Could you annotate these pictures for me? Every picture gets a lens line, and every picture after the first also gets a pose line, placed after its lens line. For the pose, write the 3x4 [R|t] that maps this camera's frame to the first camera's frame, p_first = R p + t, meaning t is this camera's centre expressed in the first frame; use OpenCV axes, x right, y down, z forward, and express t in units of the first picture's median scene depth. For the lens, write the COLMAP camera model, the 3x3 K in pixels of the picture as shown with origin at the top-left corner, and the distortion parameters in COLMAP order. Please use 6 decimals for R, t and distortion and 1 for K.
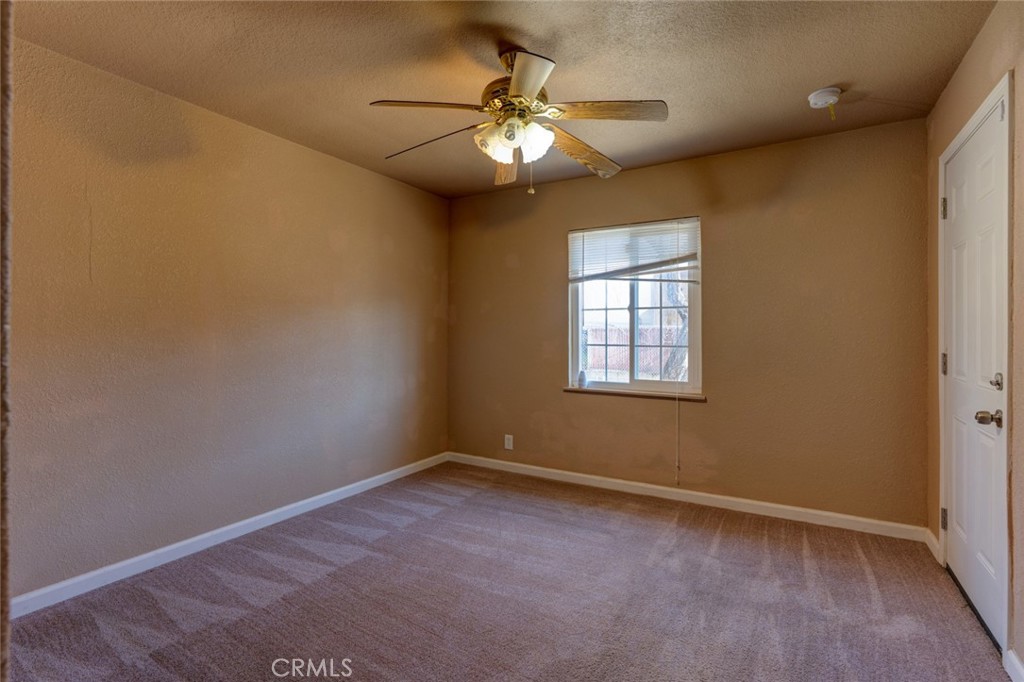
lens RADIAL K [[469.8, 0, 512.8], [0, 469.8, 335.9], [0, 0, 1]] dist [-0.009392, 0.004222]
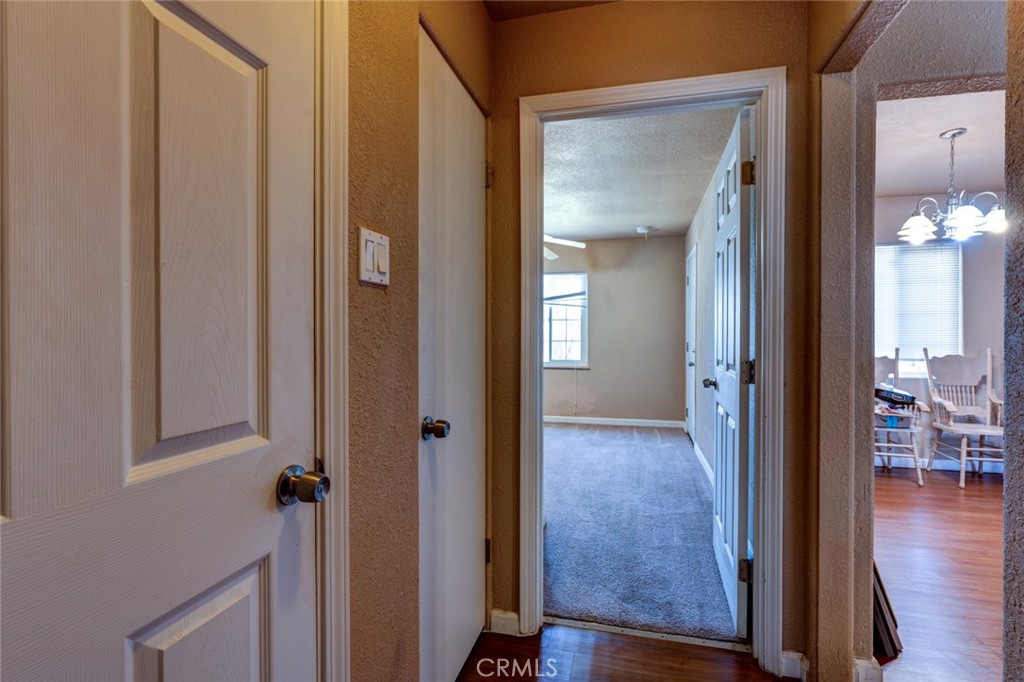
lens RADIAL K [[469.8, 0, 513.3], [0, 469.8, 340.5], [0, 0, 1]] dist [-0.009392, 0.004222]
pose [[0.958669, -0.000684, 0.284523, -0.433058], [-0.001540, 0.999970, 0.007591, 0.007204], [-0.284520, -0.007716, 0.958639, -0.746281]]
